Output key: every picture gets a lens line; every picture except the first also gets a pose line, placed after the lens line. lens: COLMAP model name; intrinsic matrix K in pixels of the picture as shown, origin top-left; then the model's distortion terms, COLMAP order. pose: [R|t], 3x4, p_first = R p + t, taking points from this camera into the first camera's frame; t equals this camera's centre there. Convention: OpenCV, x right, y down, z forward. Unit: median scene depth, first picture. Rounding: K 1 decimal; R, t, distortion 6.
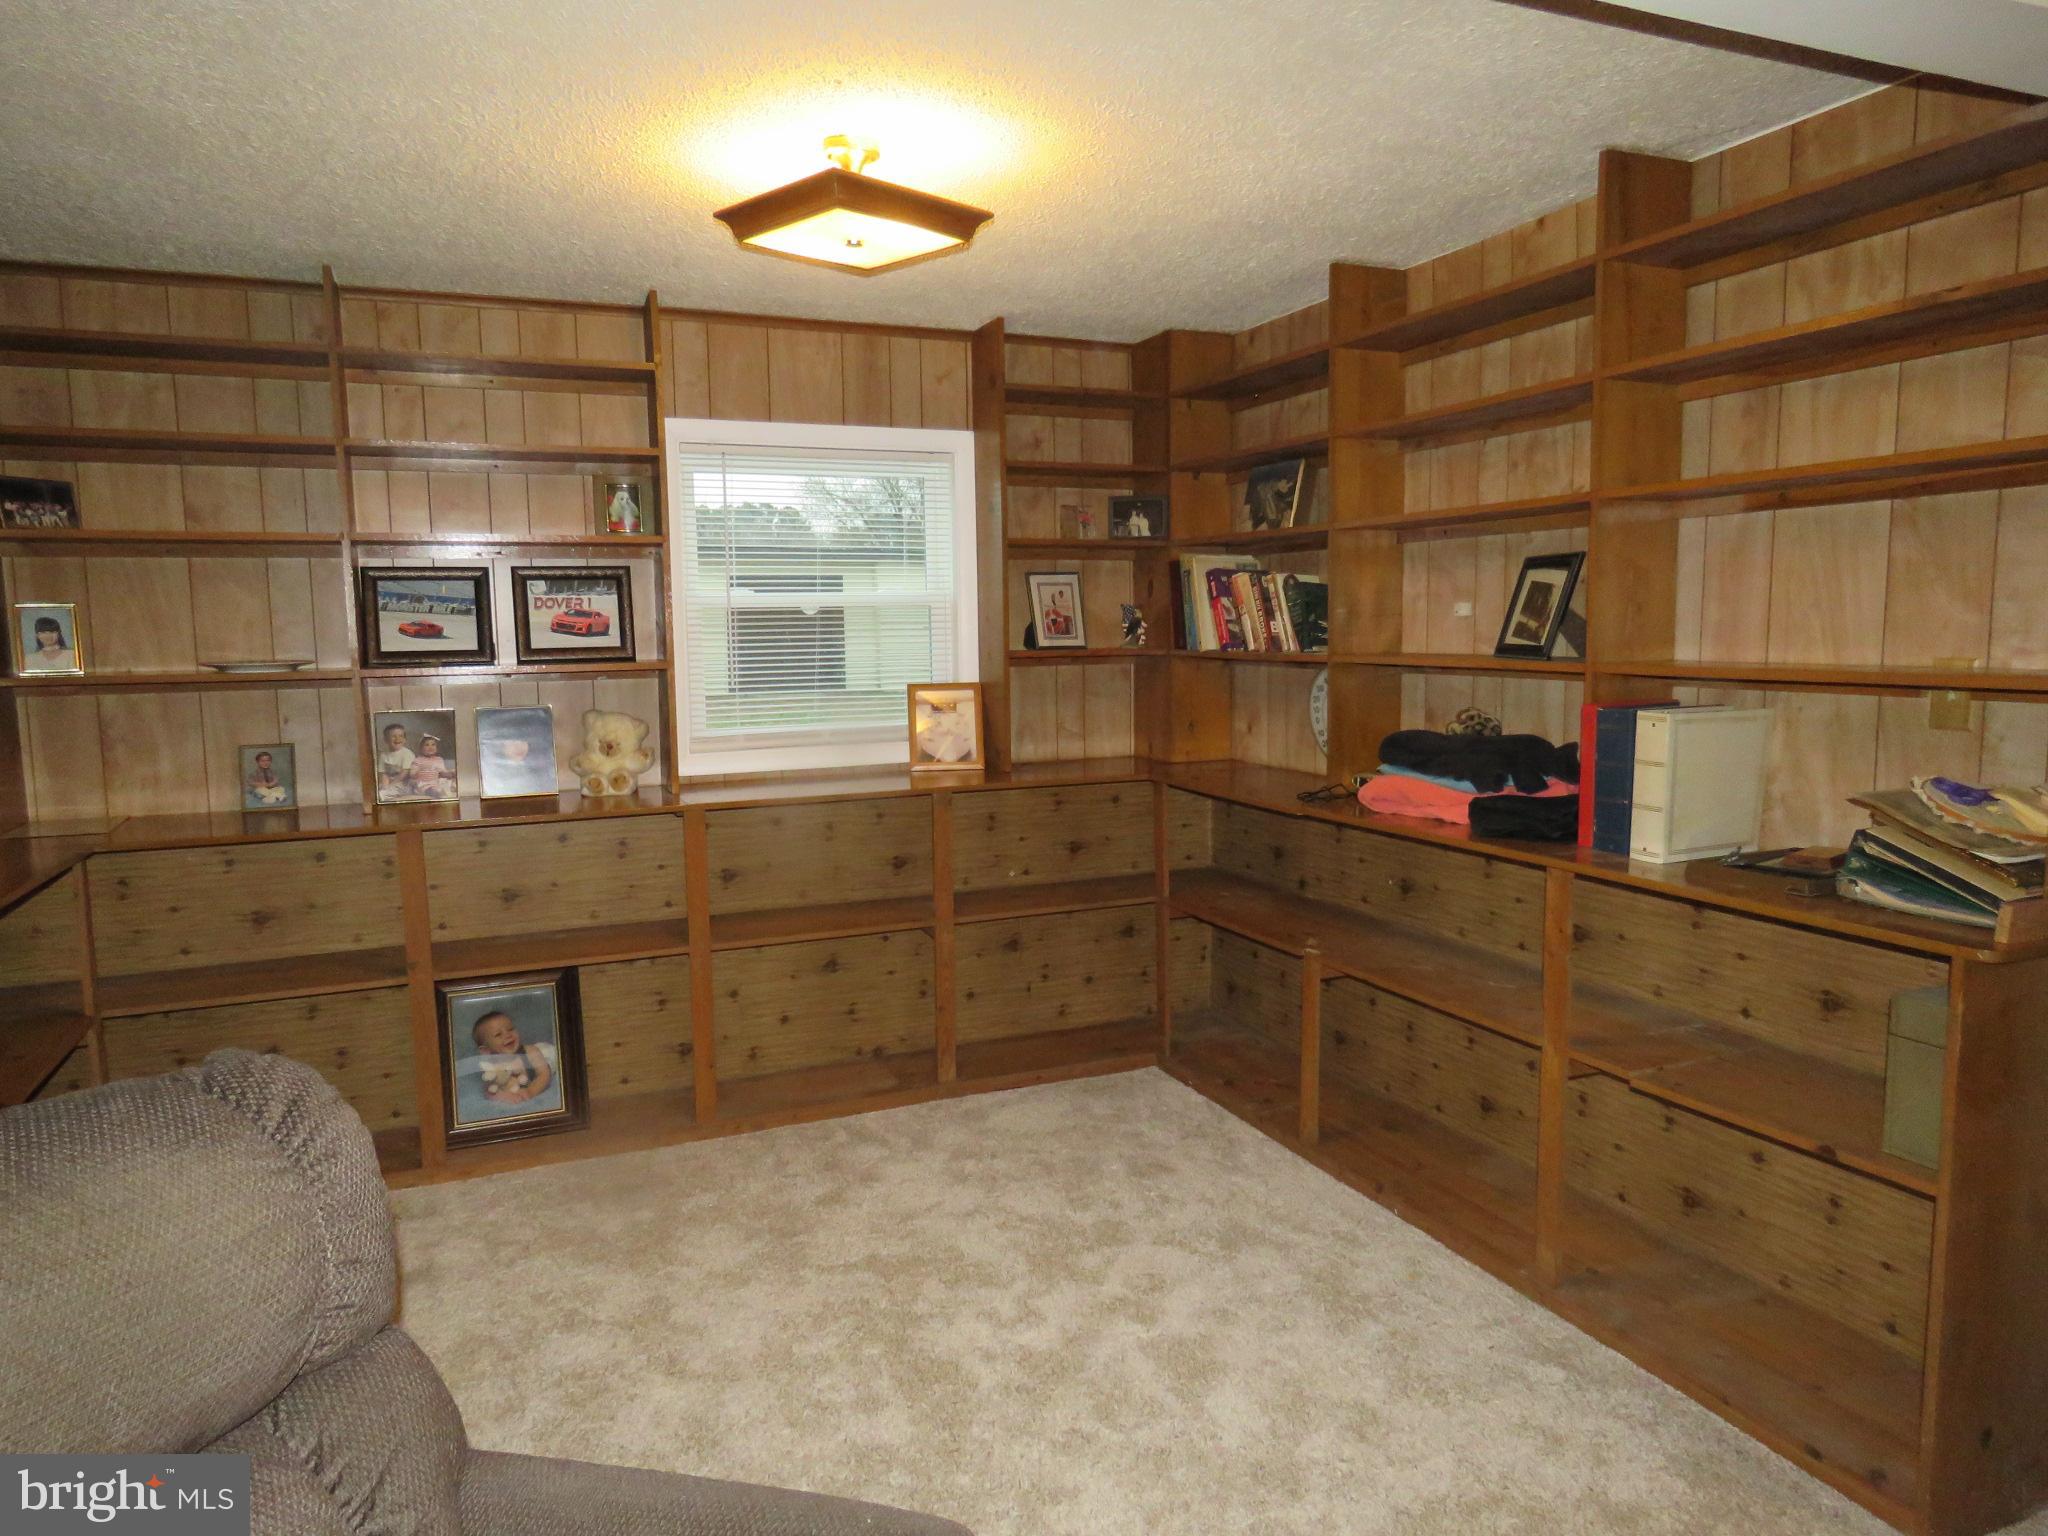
lens RADIAL K [[1301.3, 0, 1005.9], [0, 1301.3, 768.6], [0, 0, 1]] dist [-0.004152, -0.002656]
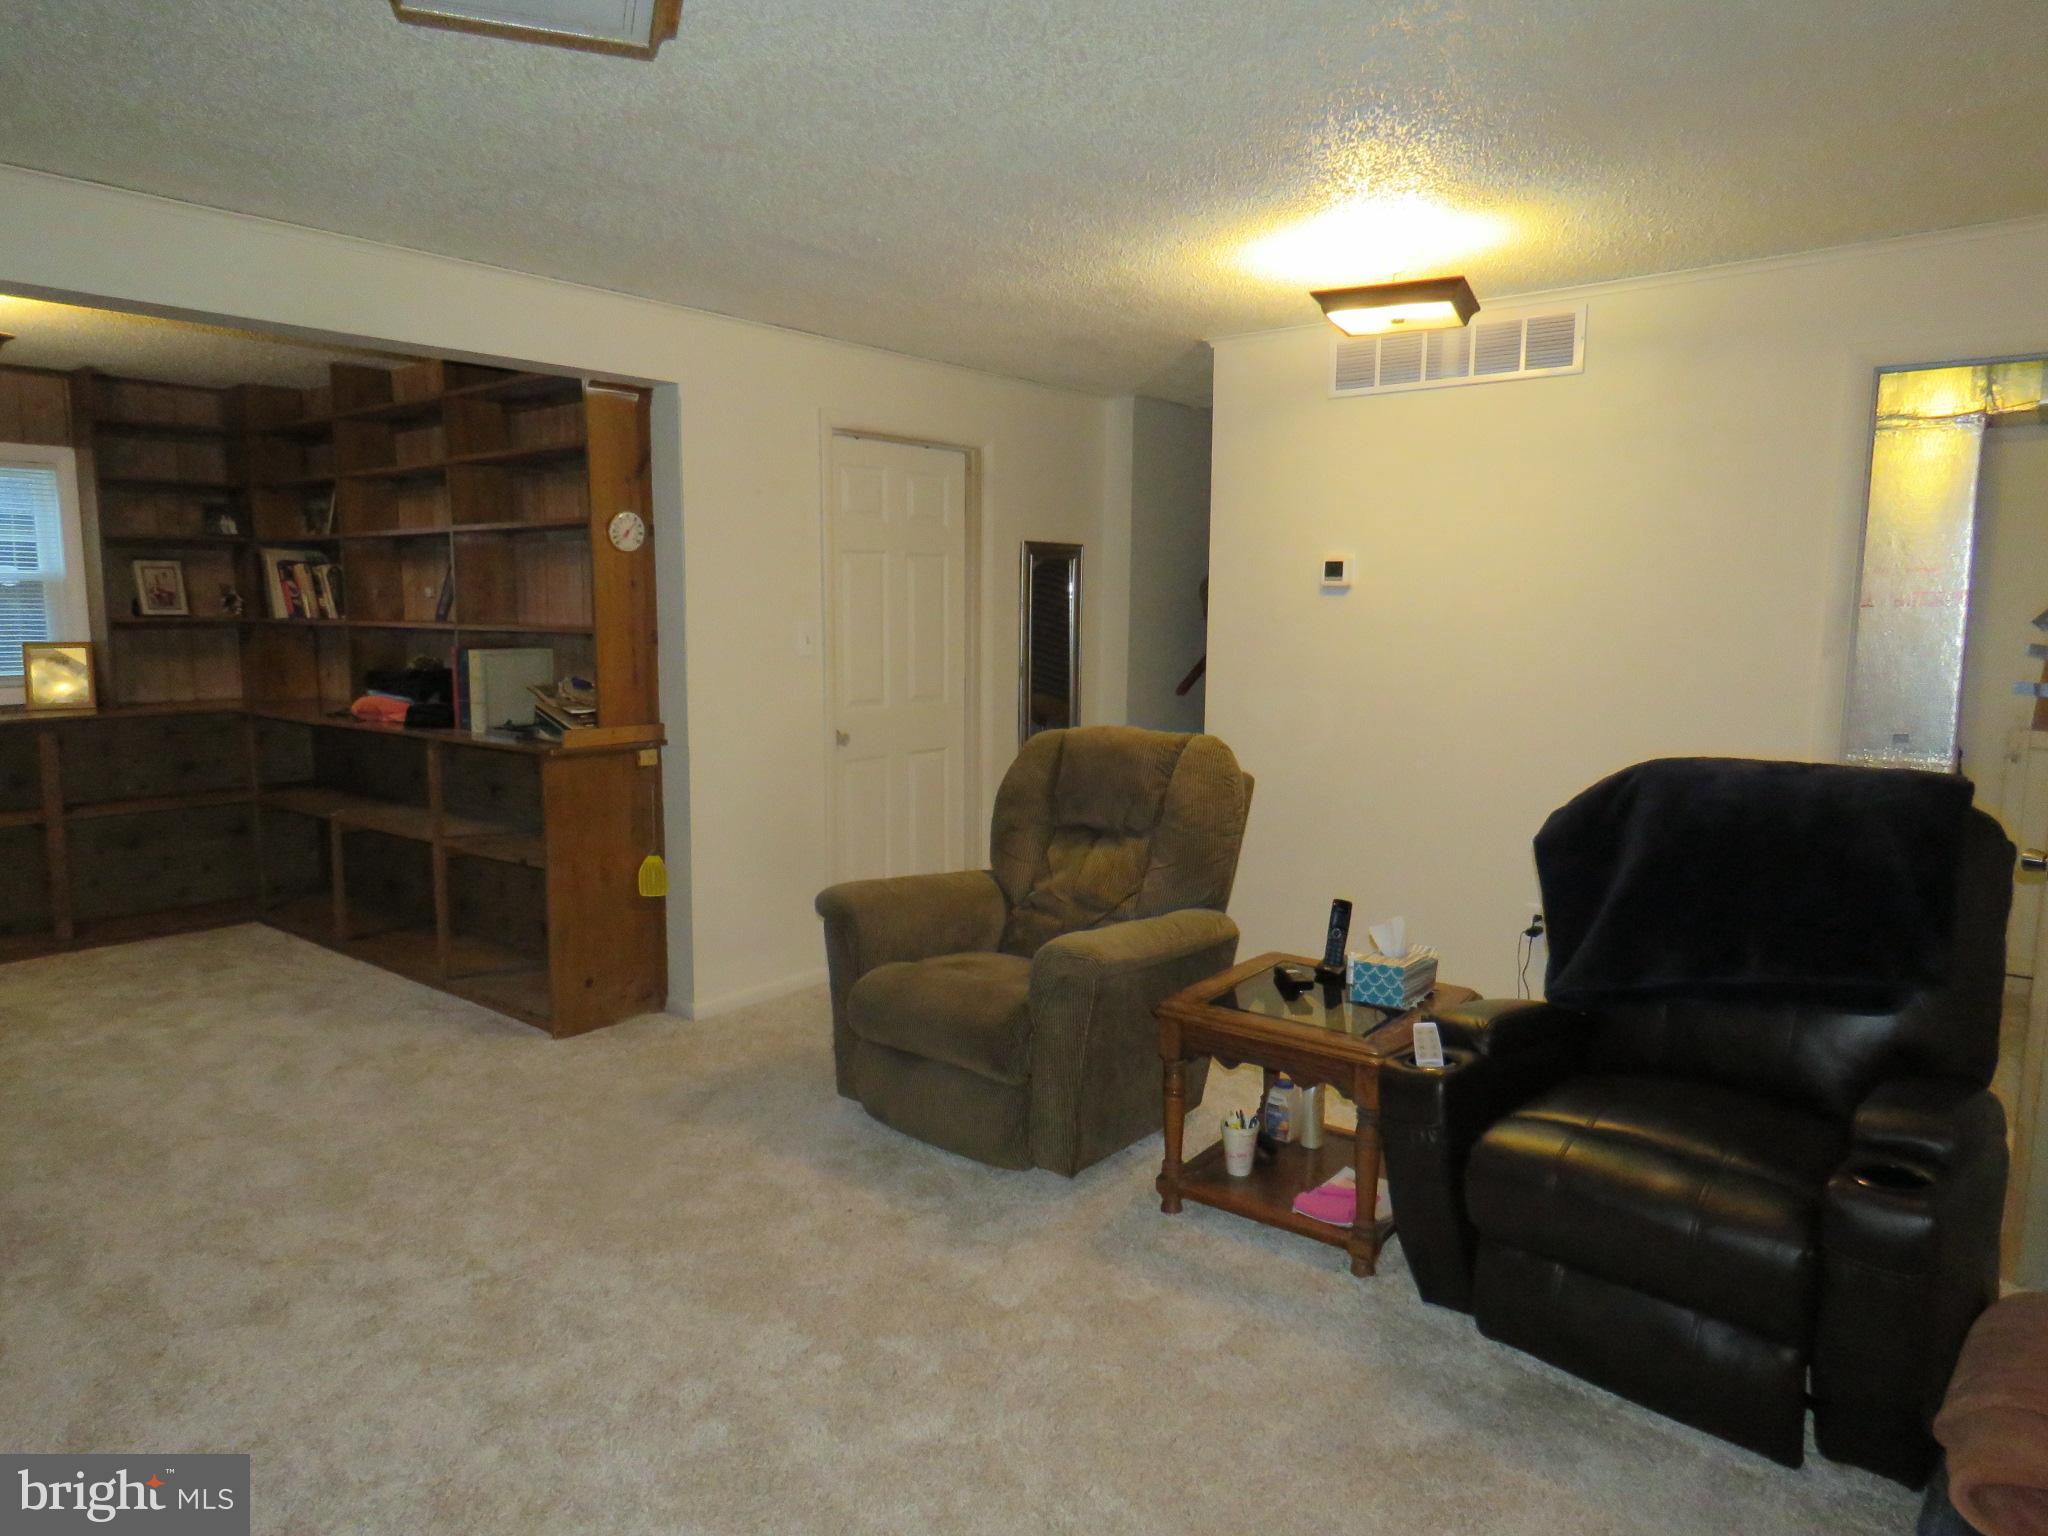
lens RADIAL K [[1301.3, 0, 1005.9], [0, 1301.3, 768.6], [0, 0, 1]] dist [-0.004152, -0.002656]
pose [[0.883315, -0.040624, 0.467017, 0.200004], [0.035428, 0.999174, 0.019905, 0.075943], [-0.467440, -0.001037, 0.884024, -0.648698]]
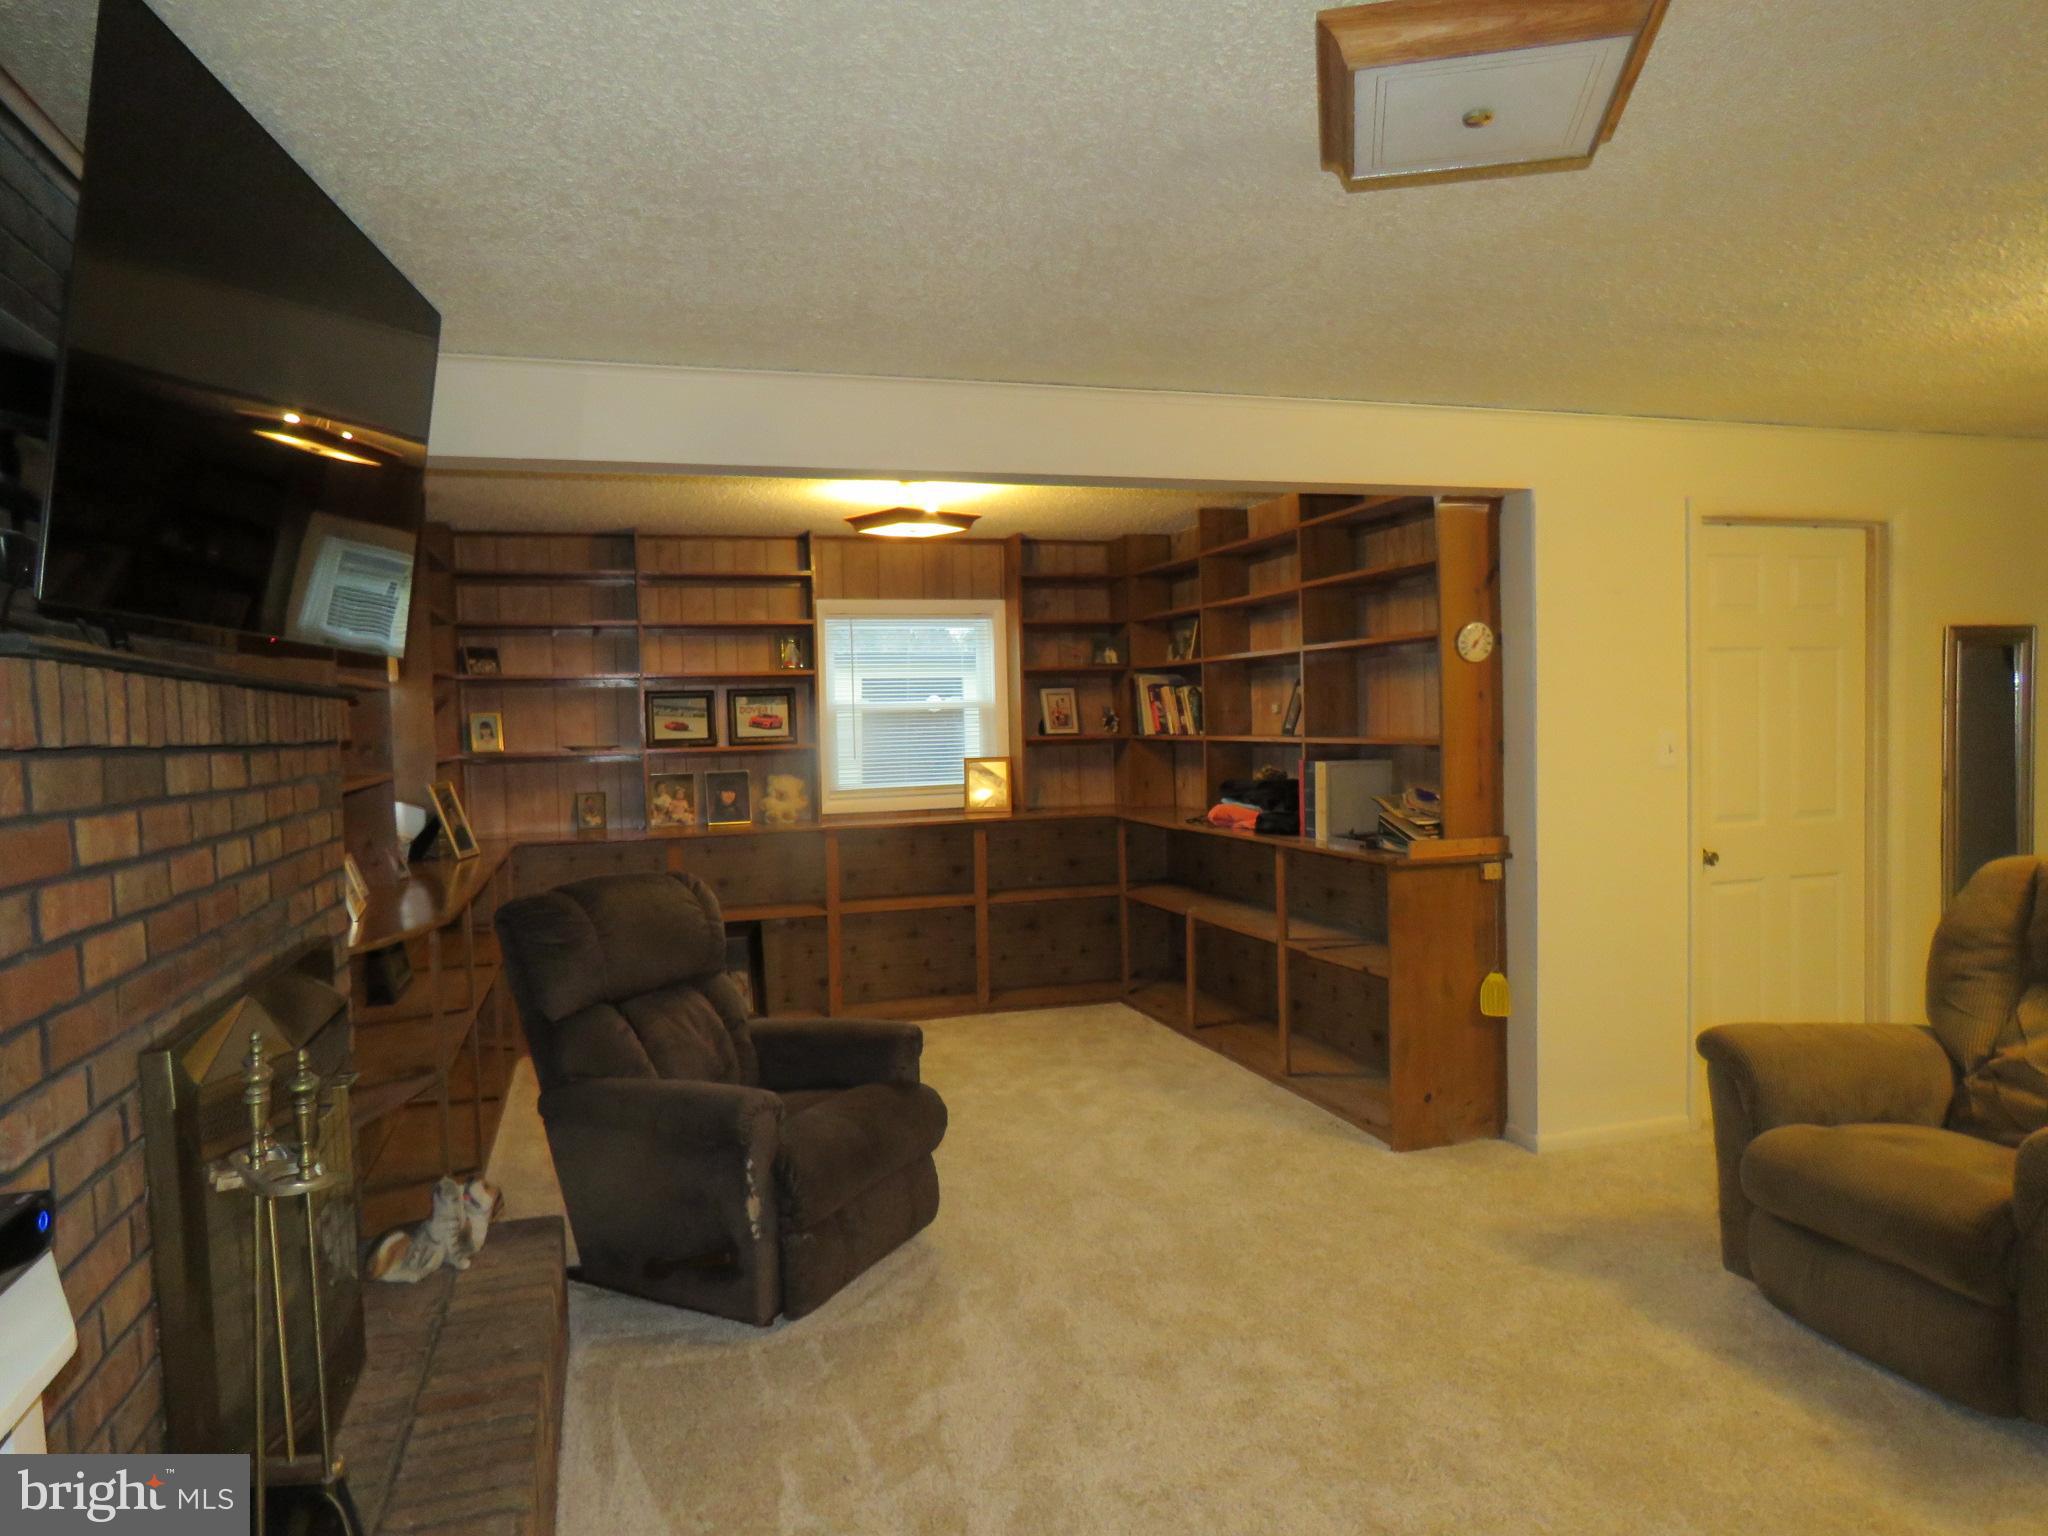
lens RADIAL K [[1298.8, 0, 1018.9], [0, 1298.8, 773.6], [0, 0, 1]] dist [-0.004007, 0.000820]
pose [[0.995694, -0.006080, -0.092496, 0.154785], [-0.000336, 0.997604, -0.069184, 0.071284], [0.092695, 0.068917, 0.993307, -0.634677]]
